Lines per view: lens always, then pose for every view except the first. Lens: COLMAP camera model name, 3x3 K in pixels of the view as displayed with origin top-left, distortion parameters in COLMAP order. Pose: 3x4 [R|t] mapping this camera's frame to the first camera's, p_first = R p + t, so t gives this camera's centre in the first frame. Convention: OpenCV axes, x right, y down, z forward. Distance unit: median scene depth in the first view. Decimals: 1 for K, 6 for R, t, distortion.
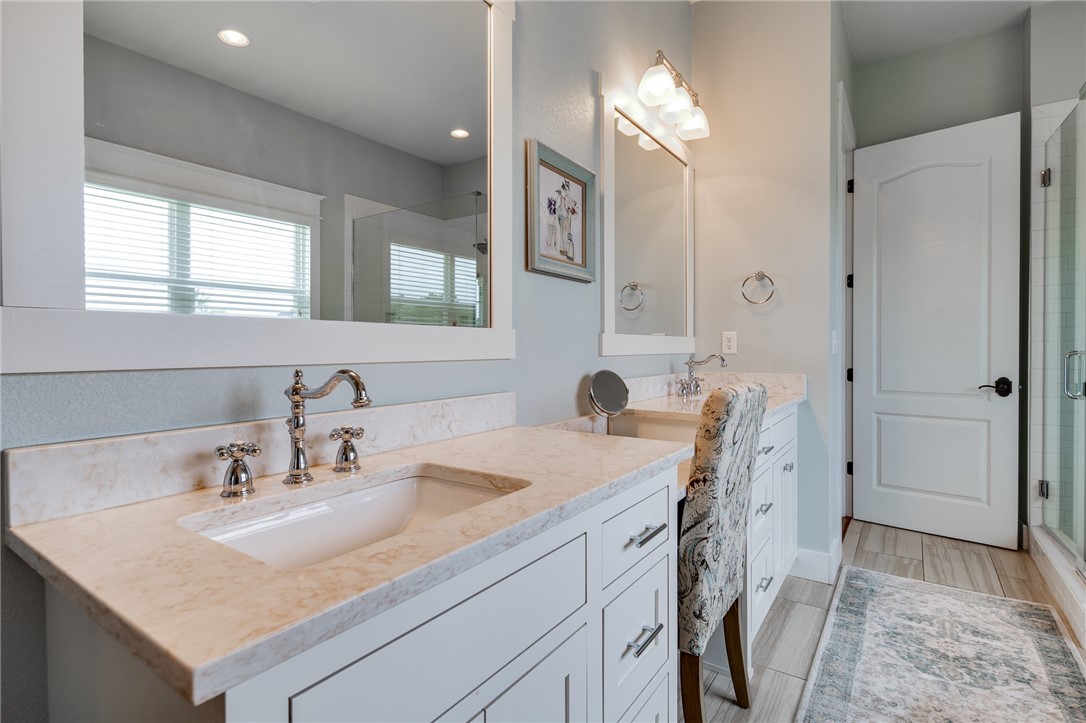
lens RADIAL K [[539.3, 0, 519.9], [0, 539.3, 352.4], [0, 0, 1]] dist [0.008386, -0.004982]
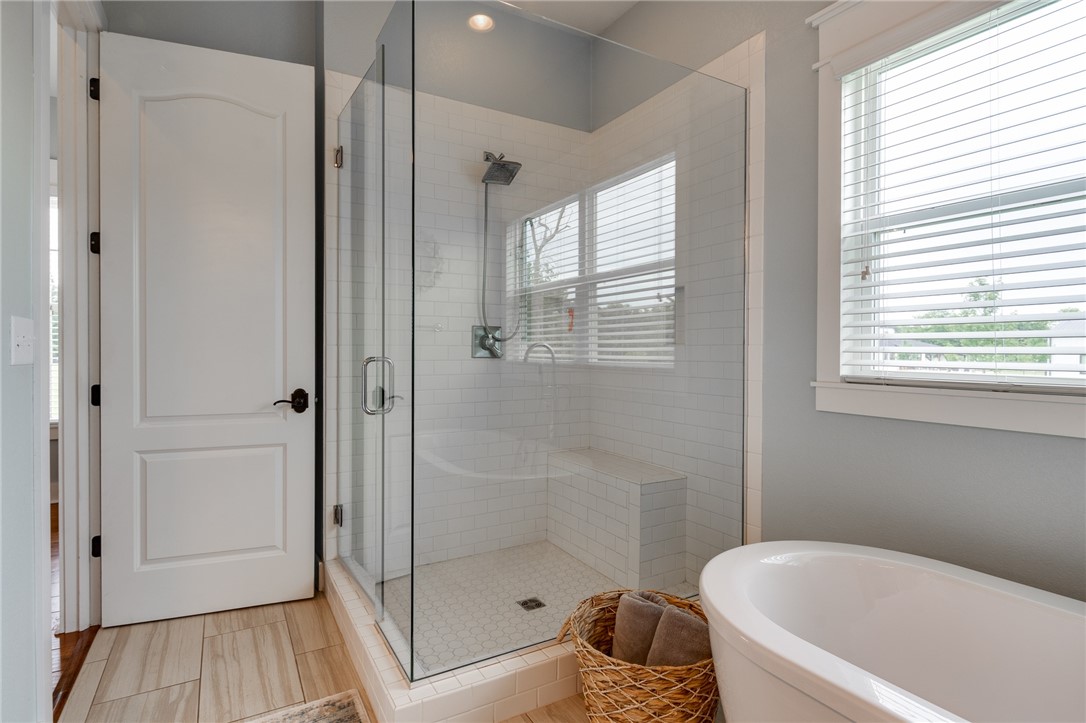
lens RADIAL K [[539.3, 0, 543.4], [0, 539.3, 355.1], [0, 0, 1]] dist [0.008386, -0.004982]
pose [[0.398464, -0.005396, 0.917168, 0.304003], [0.001955, 0.999985, 0.005034, -0.007818], [-0.917182, -0.000212, 0.398468, 0.350516]]
